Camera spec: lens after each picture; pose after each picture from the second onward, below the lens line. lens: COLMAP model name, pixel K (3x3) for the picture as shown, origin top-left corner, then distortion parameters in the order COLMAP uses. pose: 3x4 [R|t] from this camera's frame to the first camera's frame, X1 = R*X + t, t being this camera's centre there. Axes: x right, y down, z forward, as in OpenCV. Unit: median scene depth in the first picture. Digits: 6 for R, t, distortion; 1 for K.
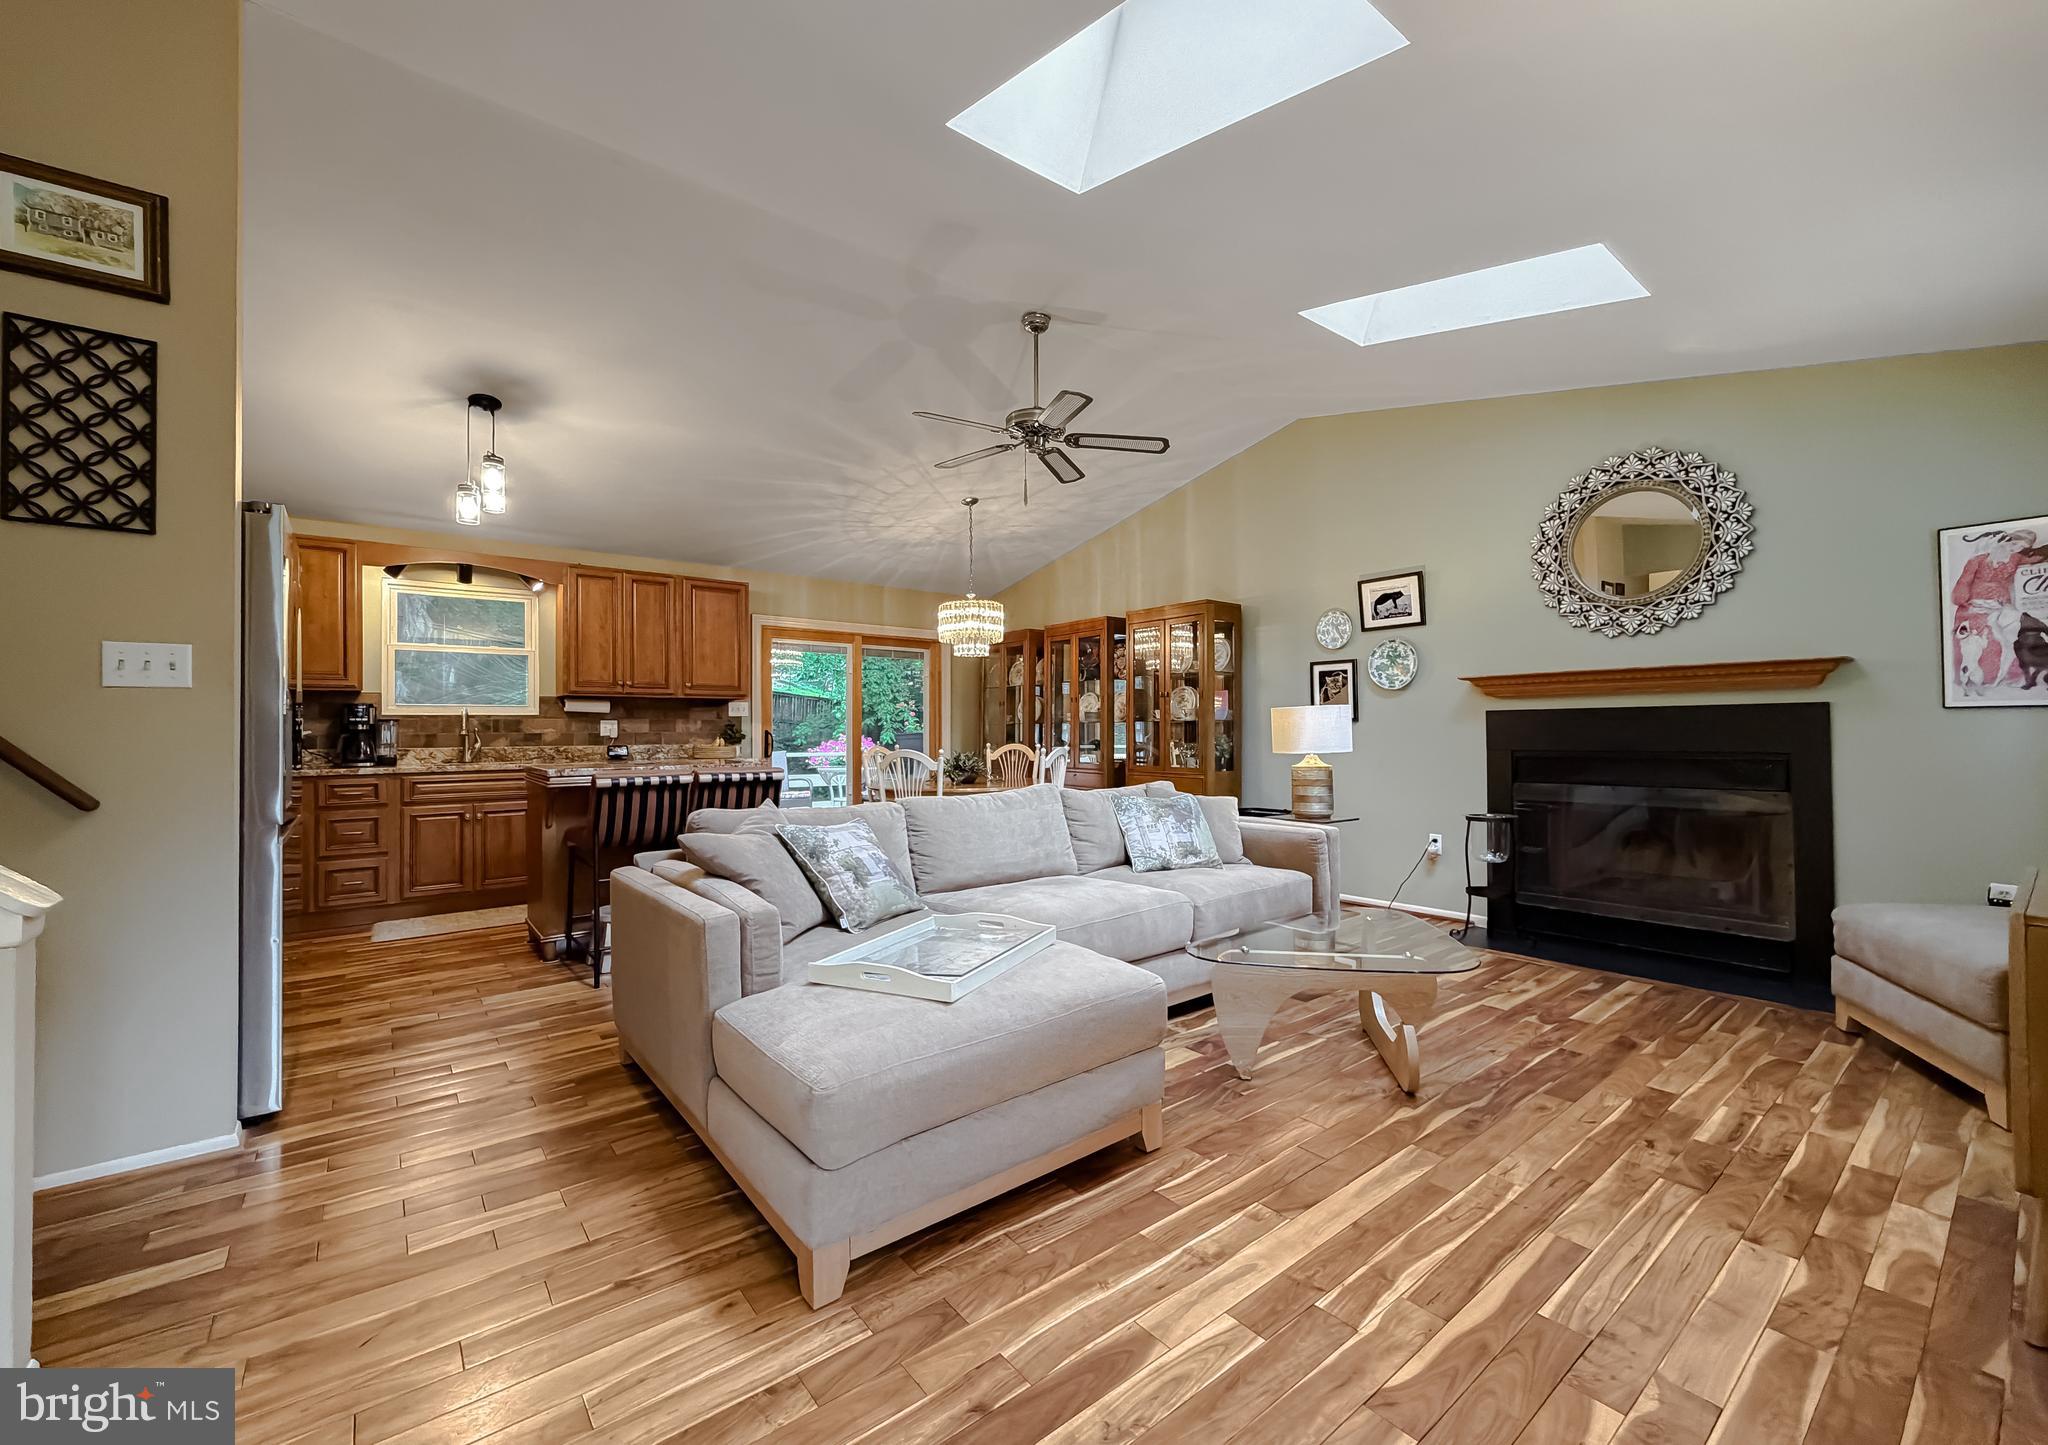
lens RADIAL K [[823.8, 0, 1019.5], [0, 823.8, 723.6], [0, 0, 1]] dist [0.000682, 0.000193]
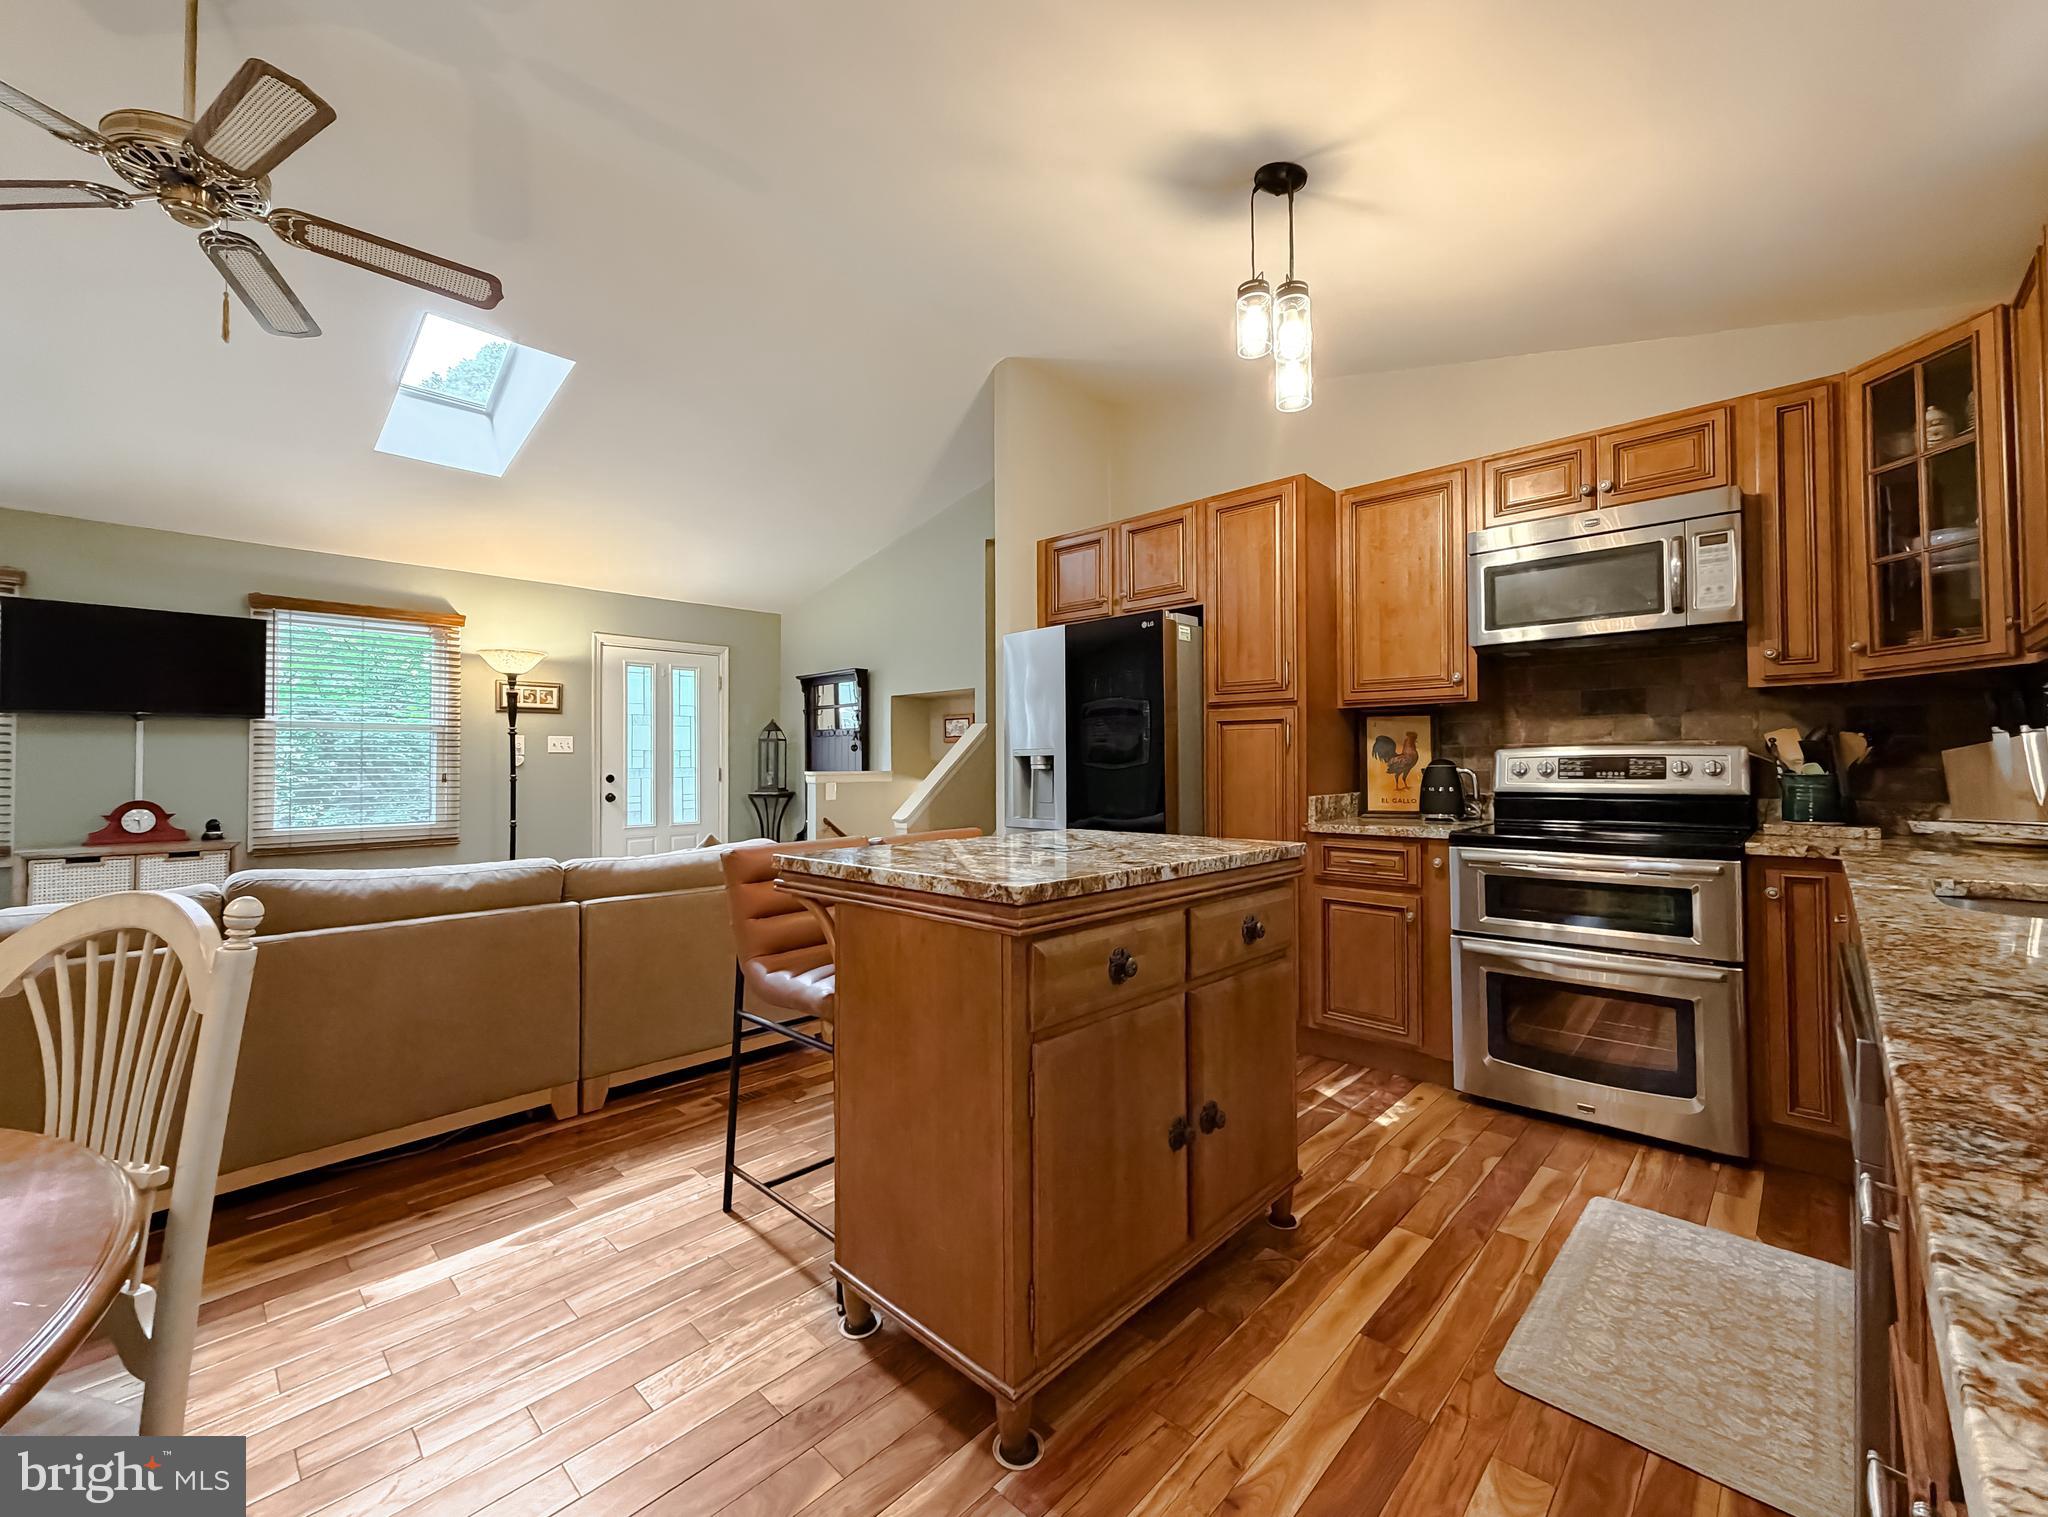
lens RADIAL K [[837.2, 0, 1021.2], [0, 837.2, 748.4], [0, 0, 1]] dist [0.001644, 0.000167]
pose [[-0.990489, 0.008961, -0.137298, -0.346254], [0.012811, 0.999548, -0.027183, 0.006152], [0.136993, -0.028683, -0.990157, 1.333255]]
